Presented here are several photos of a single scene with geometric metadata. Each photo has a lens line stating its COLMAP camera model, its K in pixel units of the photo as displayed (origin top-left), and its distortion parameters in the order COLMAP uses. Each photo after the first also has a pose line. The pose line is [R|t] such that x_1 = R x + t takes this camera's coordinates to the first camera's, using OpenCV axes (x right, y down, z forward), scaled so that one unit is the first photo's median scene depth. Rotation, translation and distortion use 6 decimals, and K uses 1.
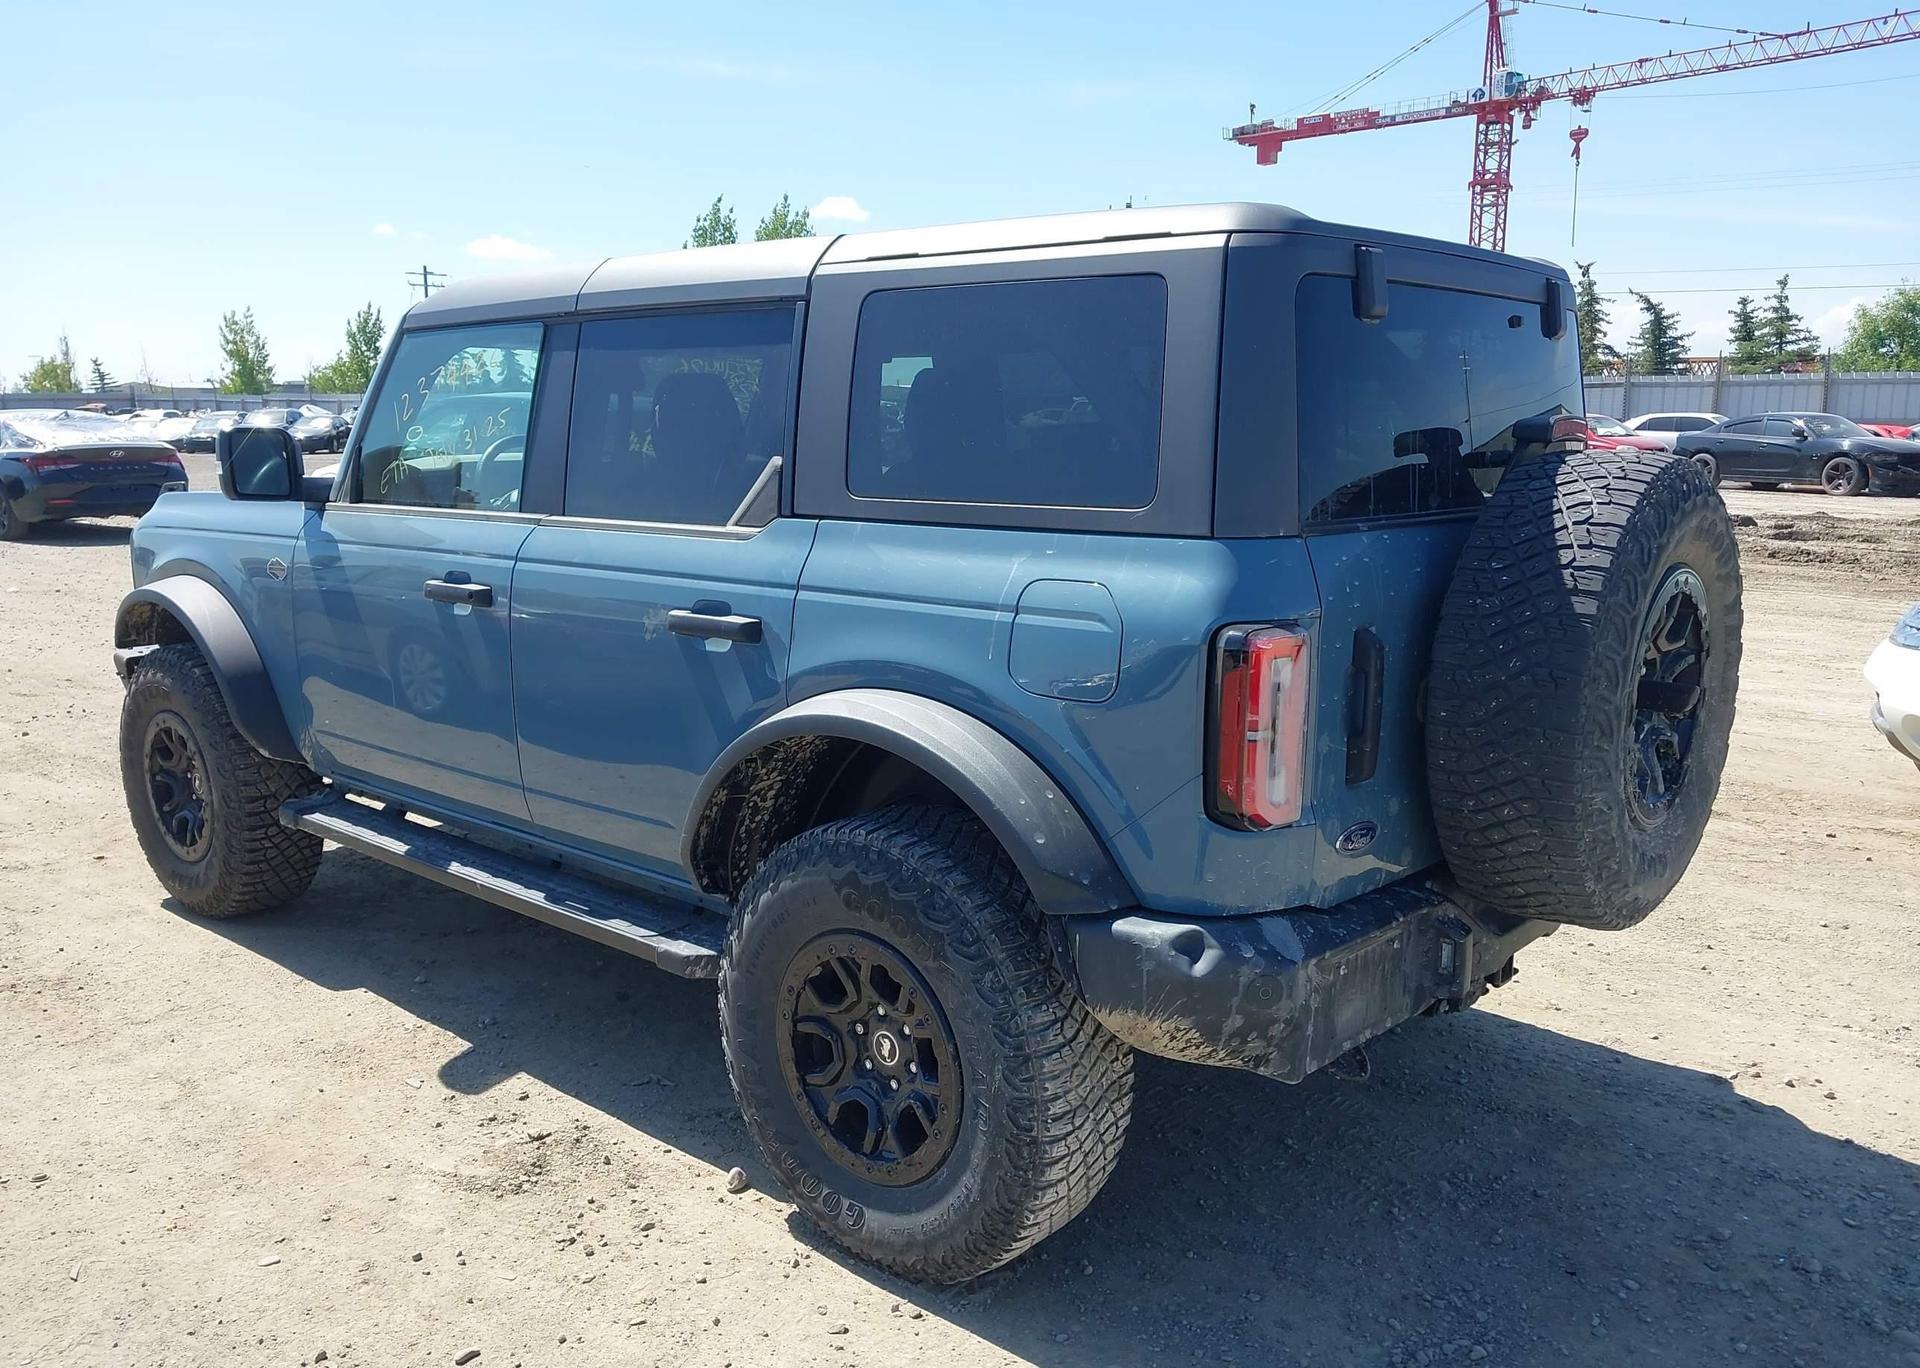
lens RADIAL K [[1533.9, 0, 965.4], [0, 1533.9, 692.4], [0, 0, 1]] dist [0.041734, -0.060440]
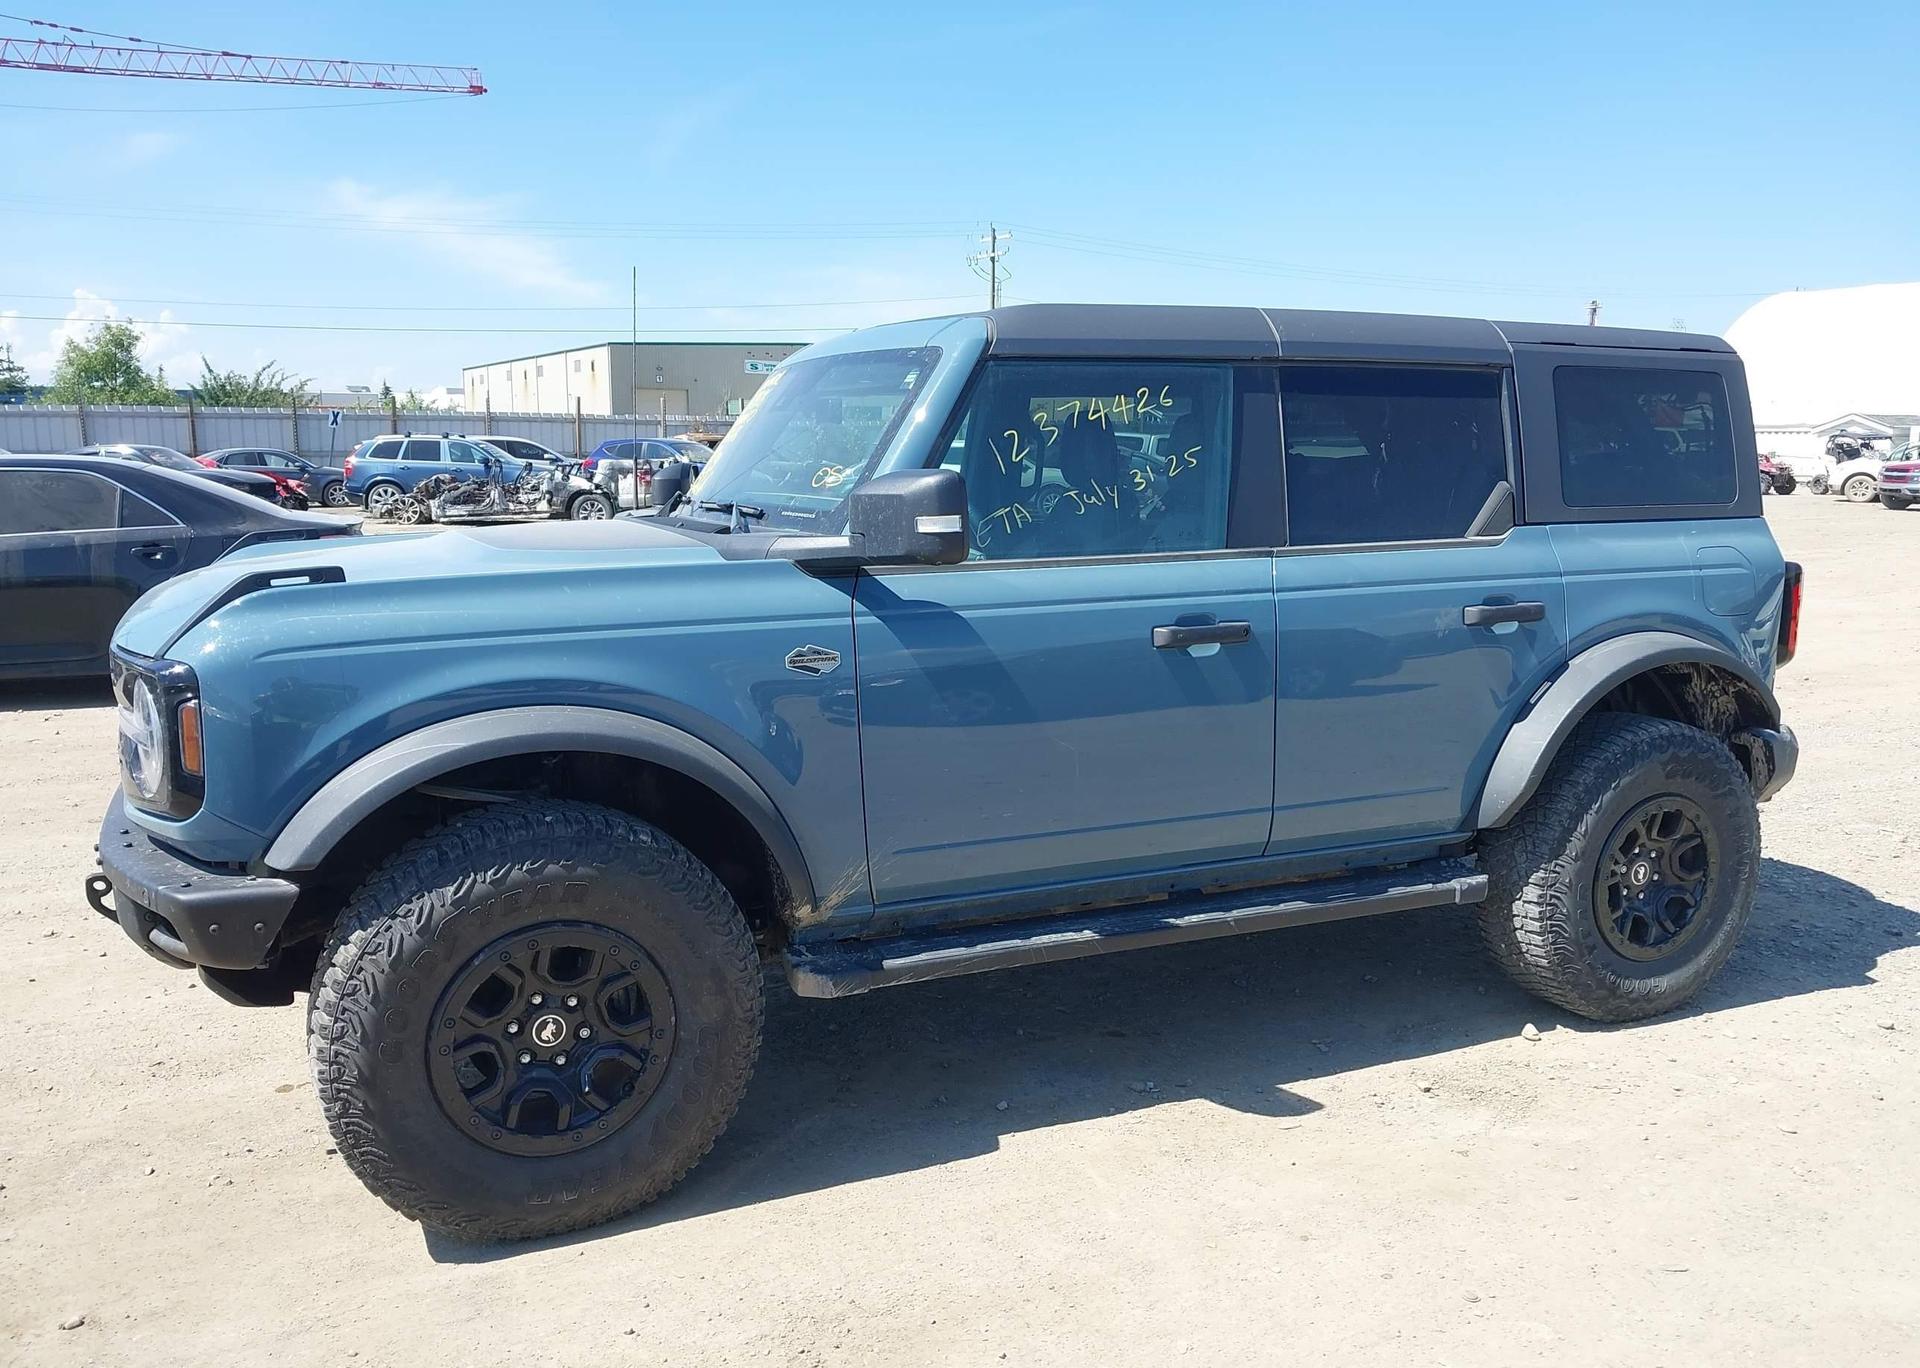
lens RADIAL K [[1533.9, 0, 965.4], [0, 1533.9, 692.4], [0, 0, 1]] dist [0.041734, -0.060440]
pose [[0.402402, -0.143860, 0.904089, -0.124172], [0.160900, 0.983317, 0.084852, -0.013200], [-0.901212, 0.111323, 0.418836, 0.071011]]
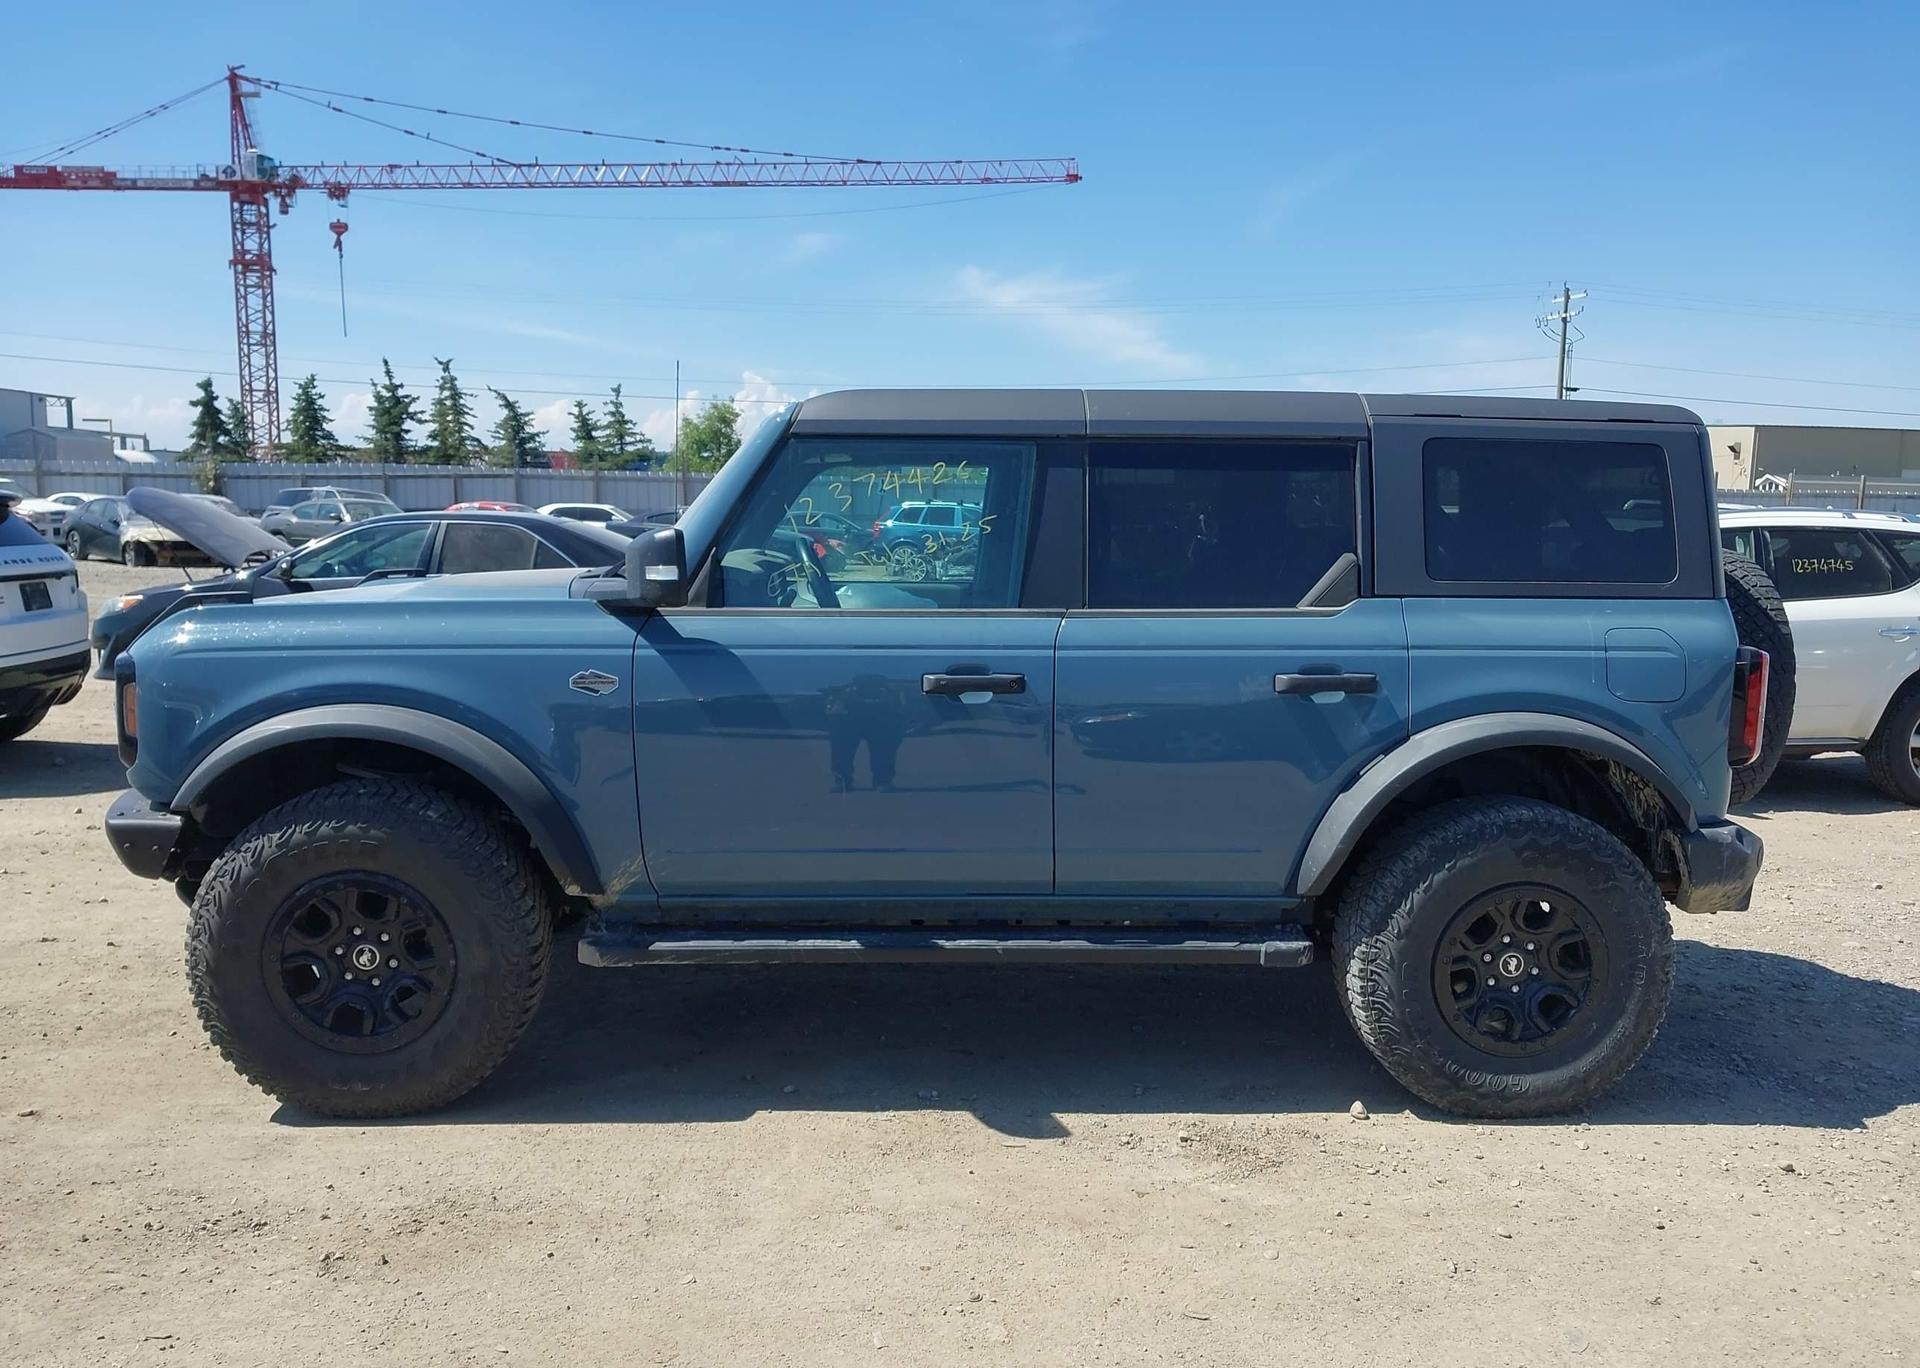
lens RADIAL K [[1545.2, 0, 960.0], [0, 1545.2, 684.0], [0, 0, 1]] dist [0.046762, -0.073269]
pose [[0.712827, -0.069343, 0.697904, -0.105958], [0.111030, 0.993709, -0.014670, -0.004798], [-0.692496, 0.087946, 0.716041, 0.022416]]
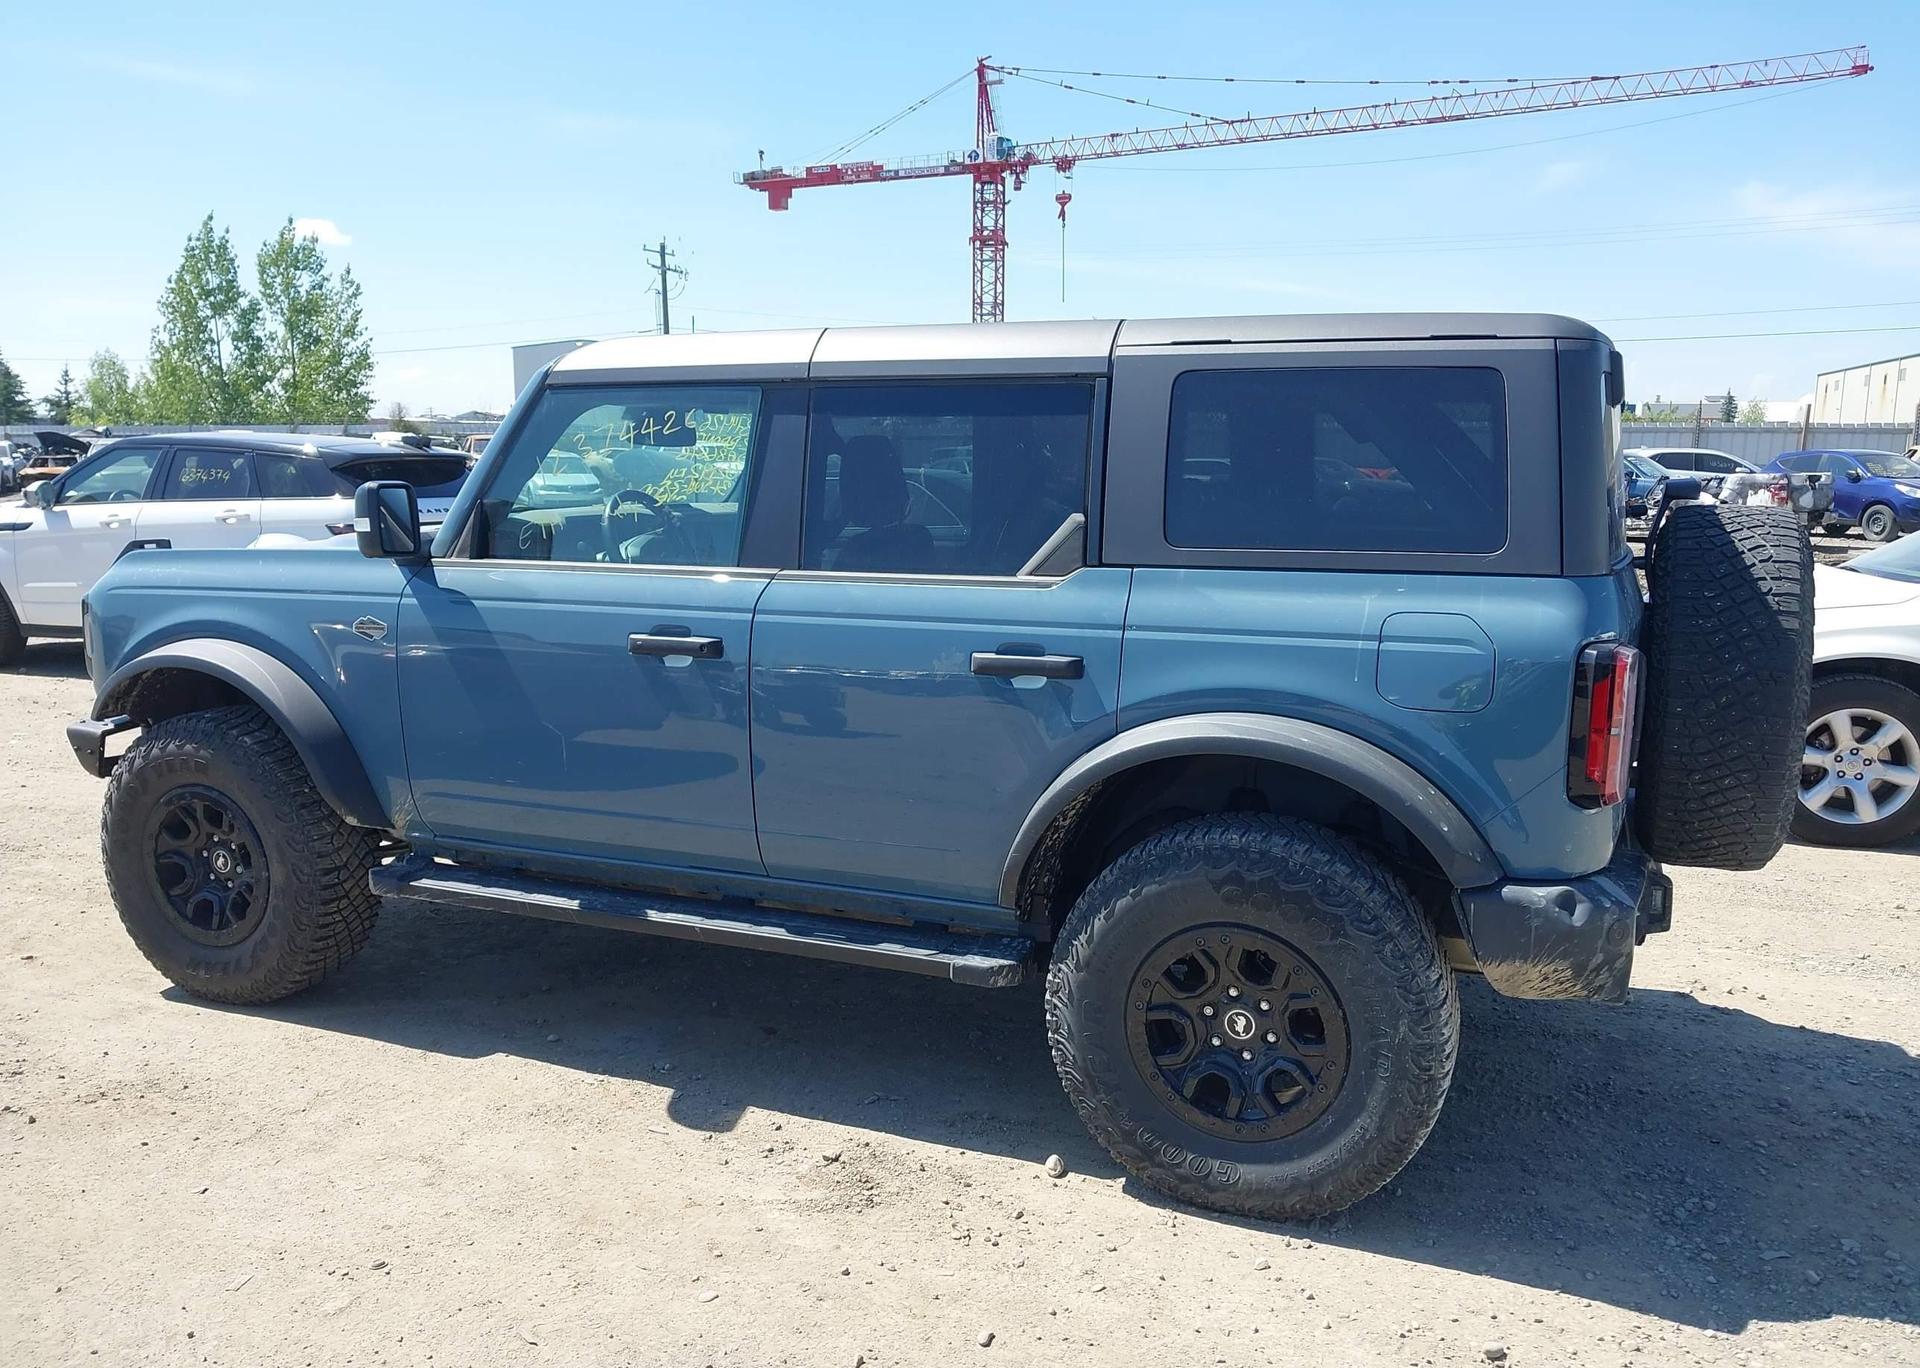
lens RADIAL K [[1542.6, 0, 960.0], [0, 1542.6, 684.0], [0, 0, 1]] dist [0.028872, -0.079380]
pose [[0.951013, -0.041776, 0.306315, -0.044832], [0.050732, 0.998485, -0.021330, -0.000710], [-0.304959, 0.035825, 0.951691, -0.003600]]
